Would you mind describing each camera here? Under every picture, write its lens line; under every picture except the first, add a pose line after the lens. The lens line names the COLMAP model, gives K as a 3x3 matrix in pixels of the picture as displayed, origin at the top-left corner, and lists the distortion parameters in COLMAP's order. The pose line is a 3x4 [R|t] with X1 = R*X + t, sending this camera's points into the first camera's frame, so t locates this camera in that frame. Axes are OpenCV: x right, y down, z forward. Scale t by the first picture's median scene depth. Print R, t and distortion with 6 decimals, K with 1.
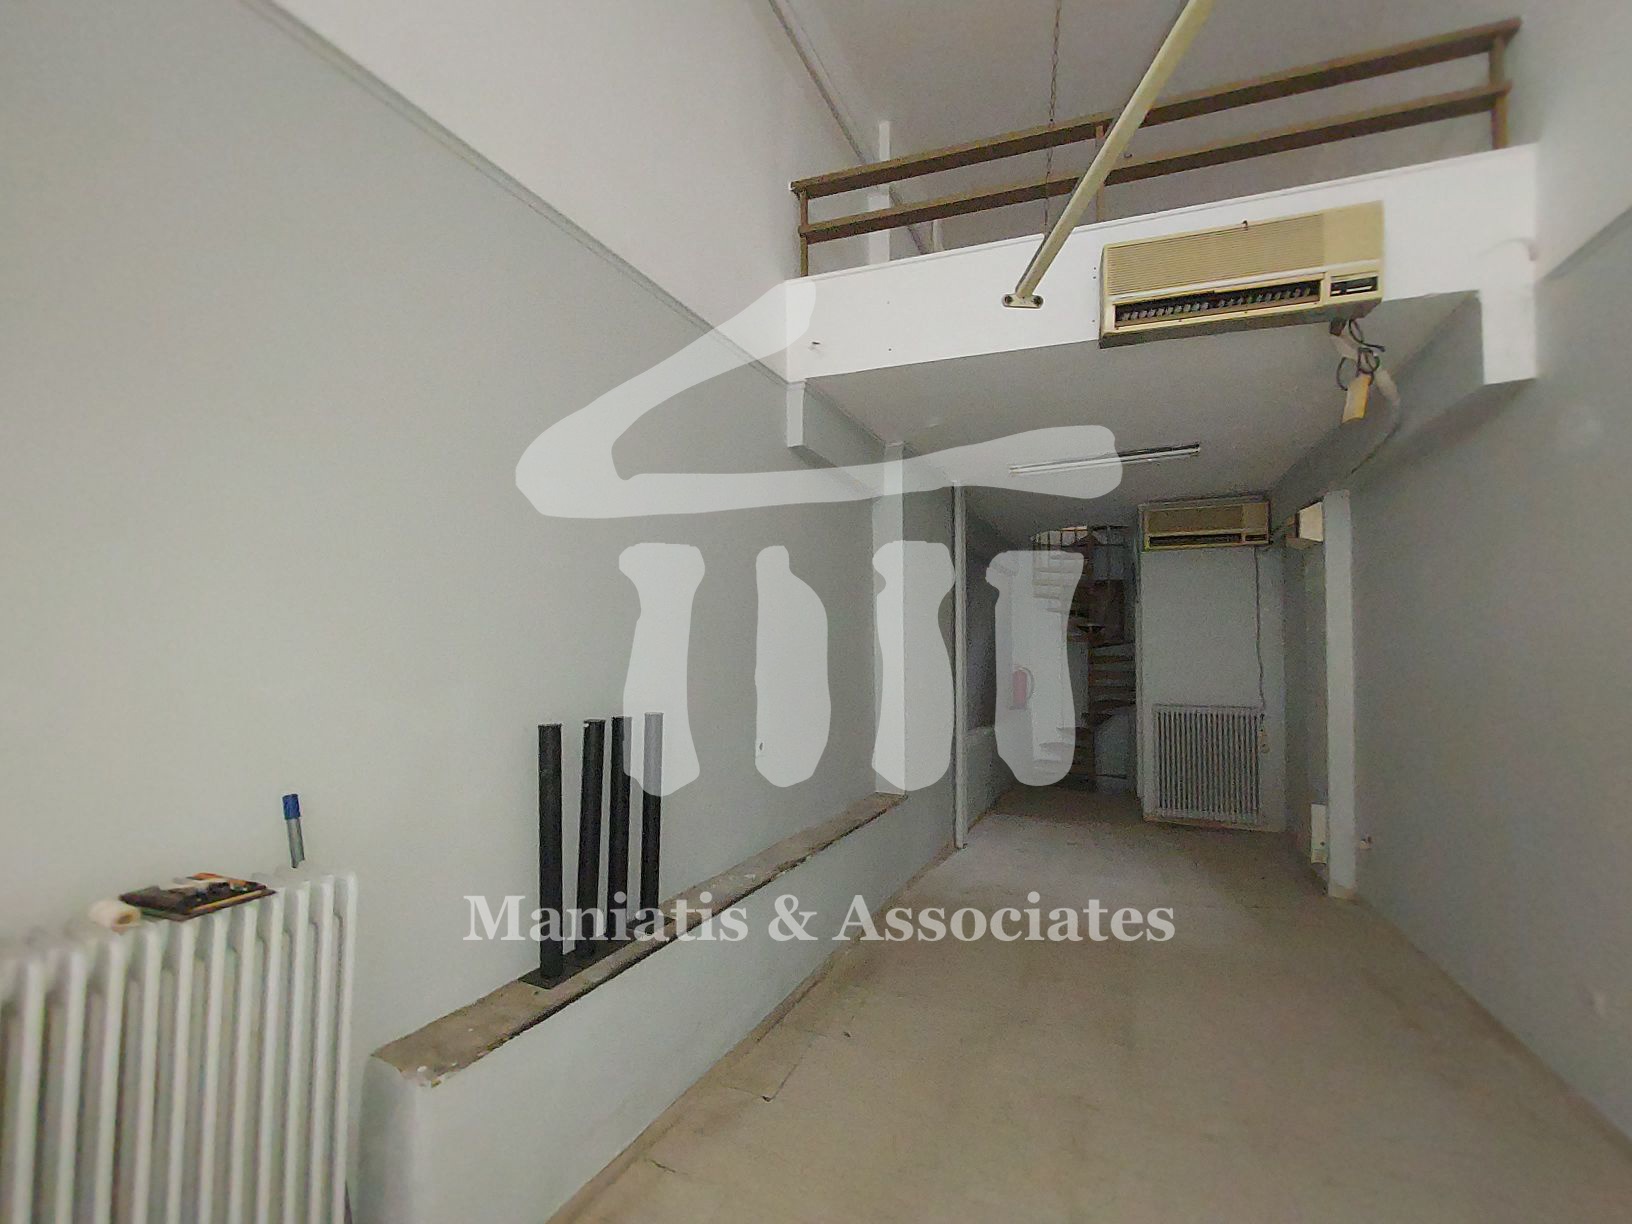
lens RADIAL K [[652.2, 0, 832.9], [0, 652.2, 632.9], [0, 0, 1]] dist [-0.005816, 0.000153]
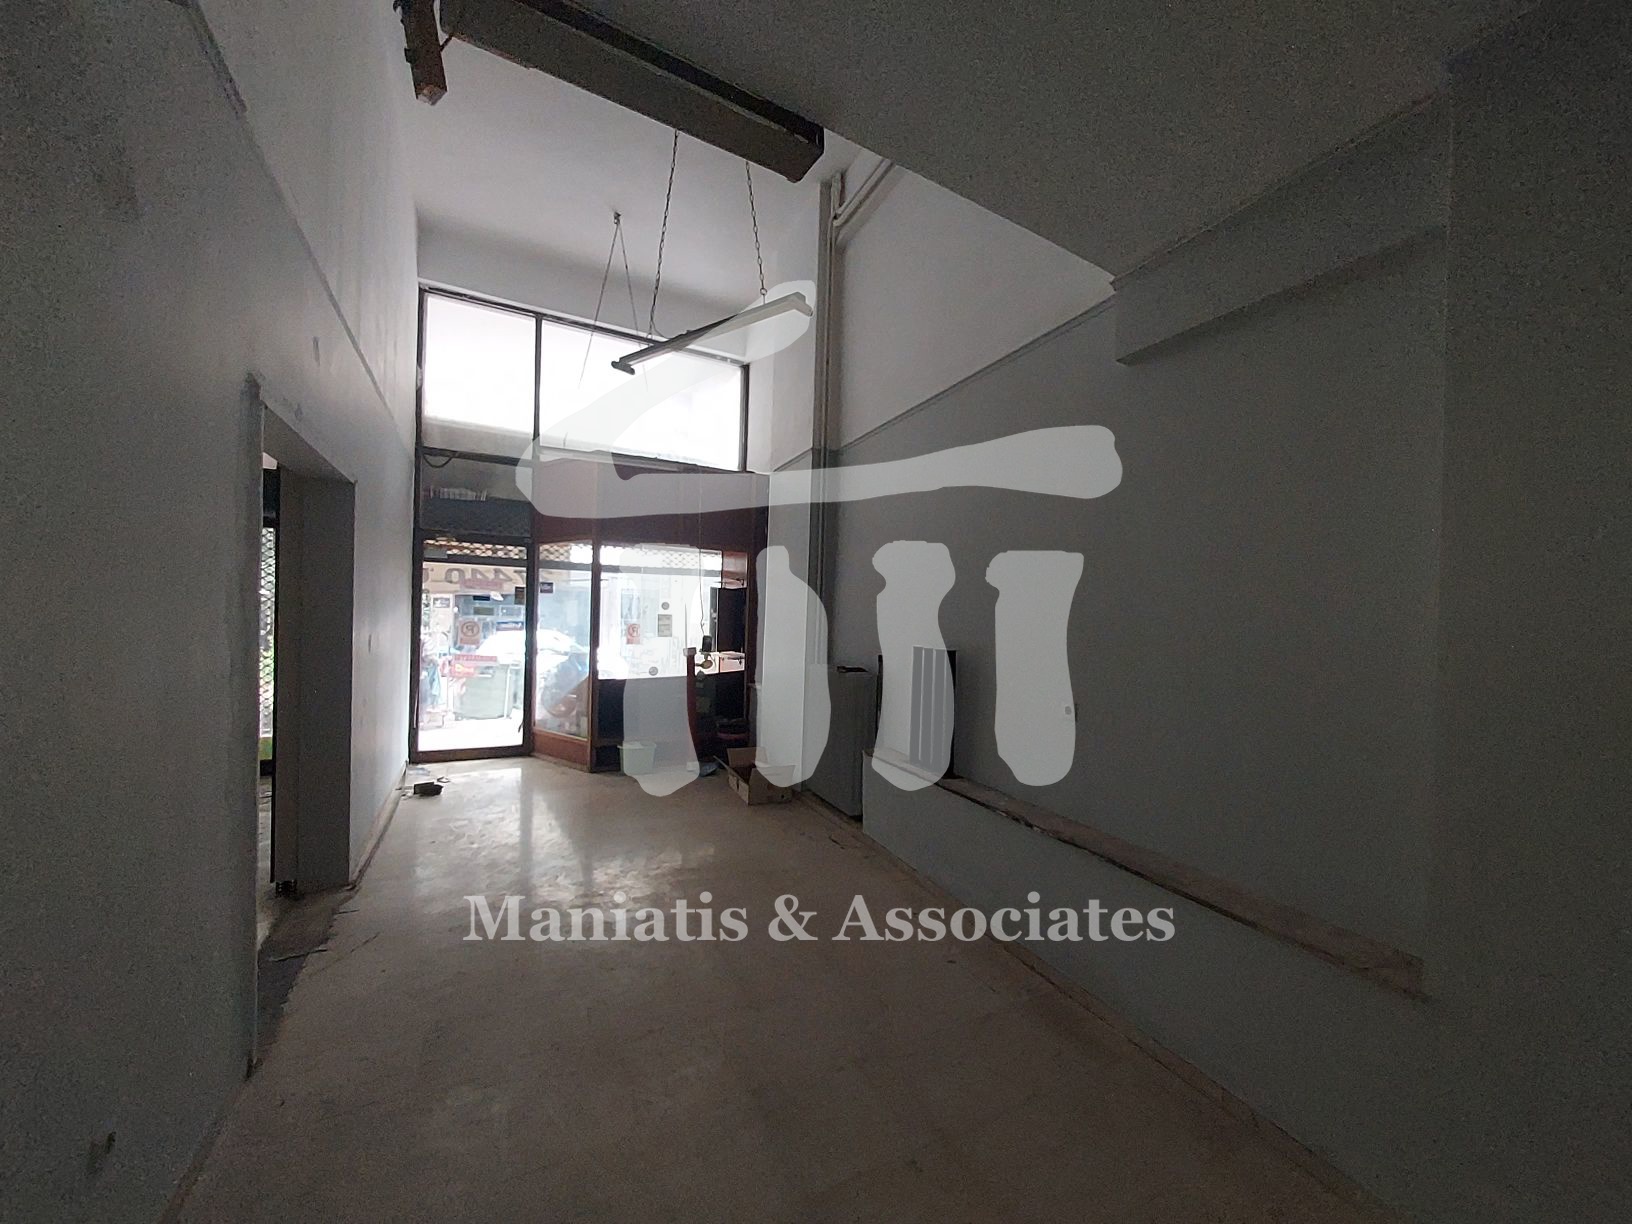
lens RADIAL K [[655.6, 0, 842.5], [0, 655.6, 628.8], [0, 0, 1]] dist [-0.001263, -0.000329]
pose [[-0.637242, -0.018311, -0.770446, 0.942466], [-0.016623, 0.999812, -0.010013, 0.070713], [0.770484, 0.006426, -0.637426, 1.478649]]
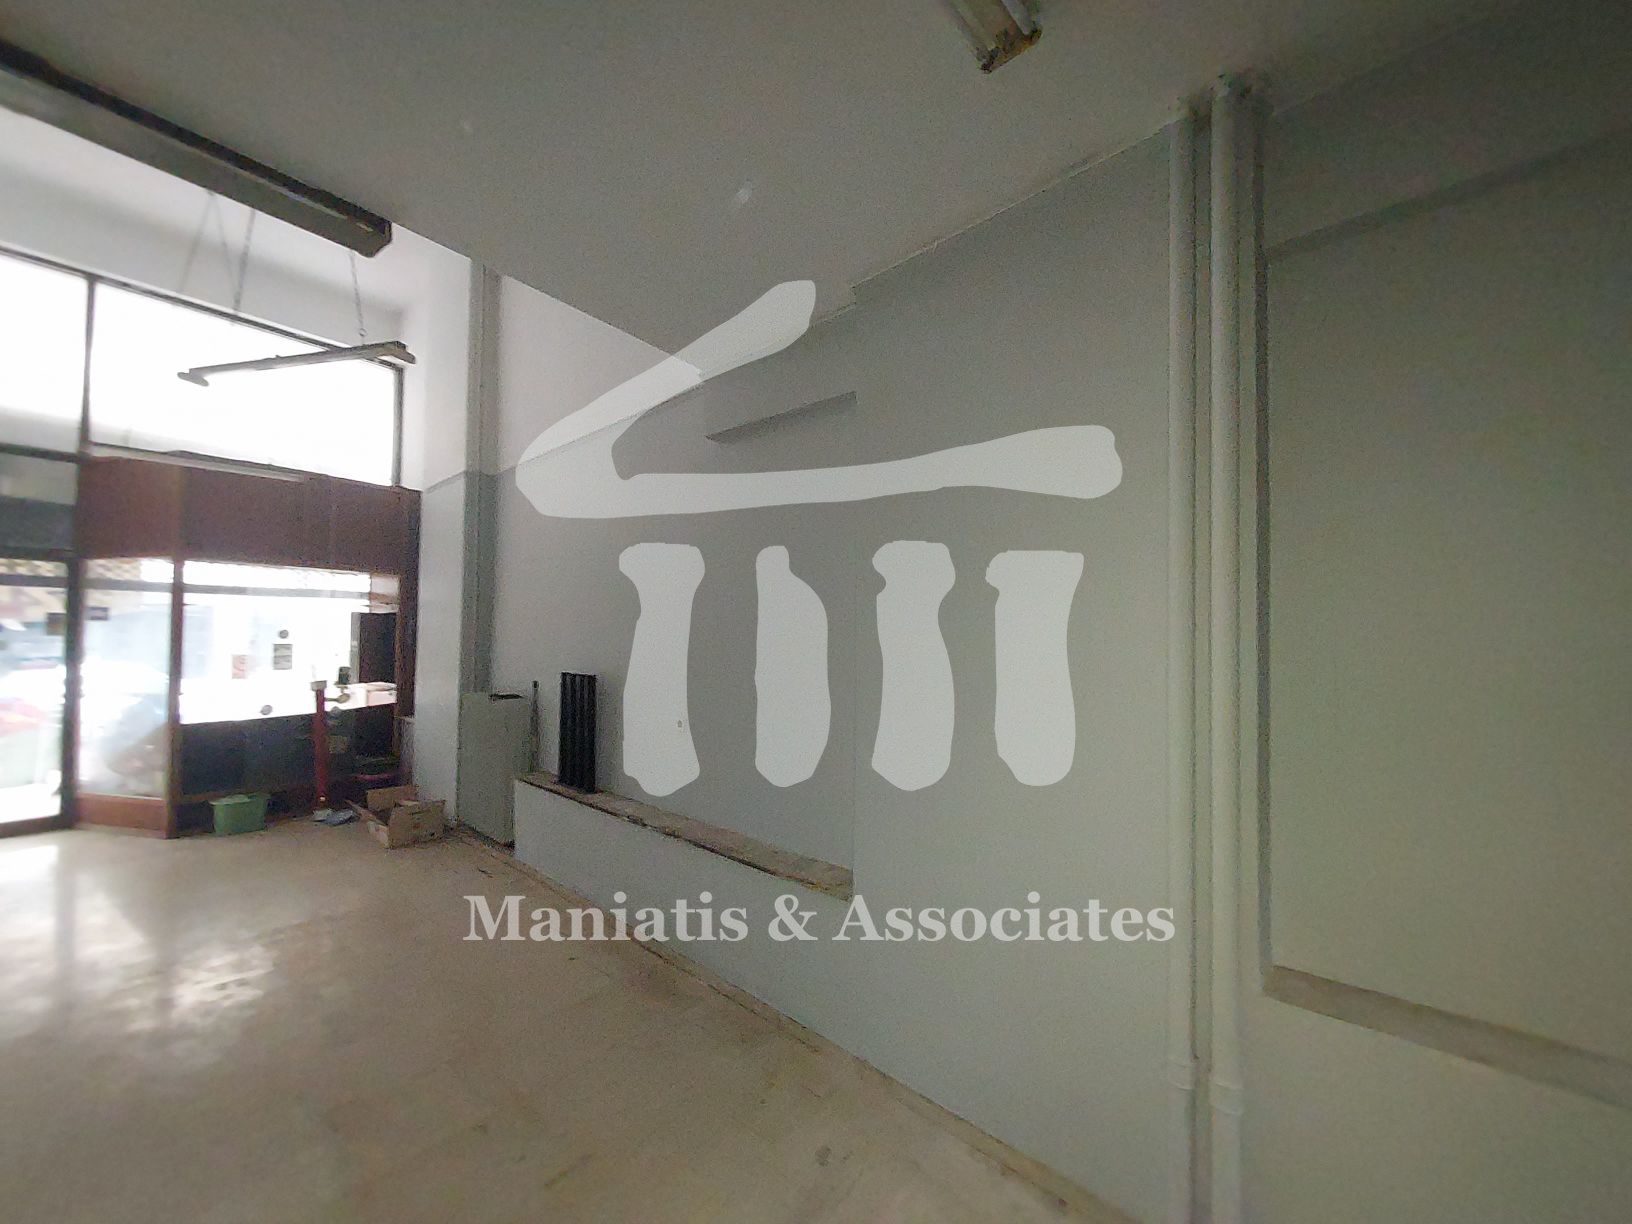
lens RADIAL K [[664.8, 0, 862.3], [0, 664.8, 624.9], [0, 0, 1]] dist [-0.002893, -0.002821]
pose [[-0.276574, -0.035159, -0.960349, 1.018374], [0.012420, 0.999116, -0.040155, 0.053866], [0.960912, -0.023033, -0.275893, 1.773129]]
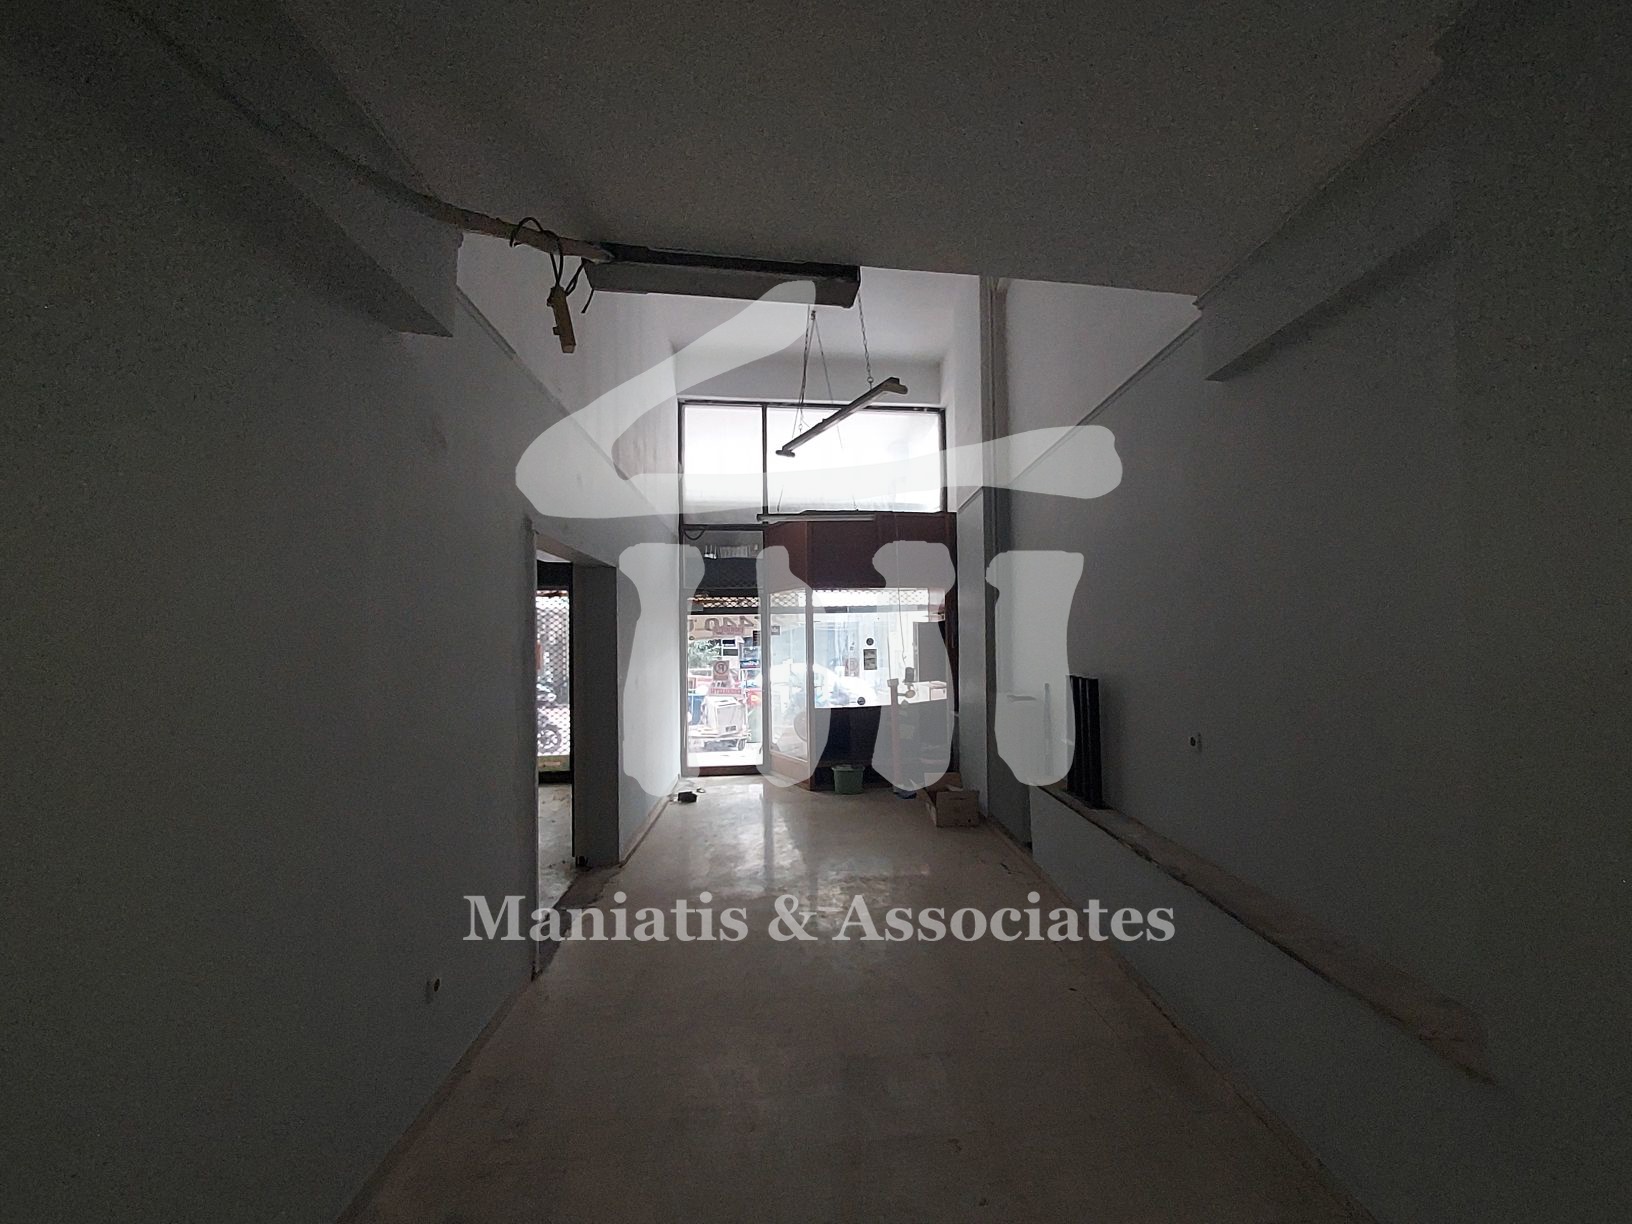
lens RADIAL K [[663.3, 0, 843.0], [0, 663.3, 627.1], [0, 0, 1]] dist [0.001873, -0.003789]
pose [[-0.890567, -0.007317, -0.454794, 0.839419], [0.017746, 0.998550, -0.050814, 0.052076], [0.454506, -0.053324, -0.889146, 1.762964]]
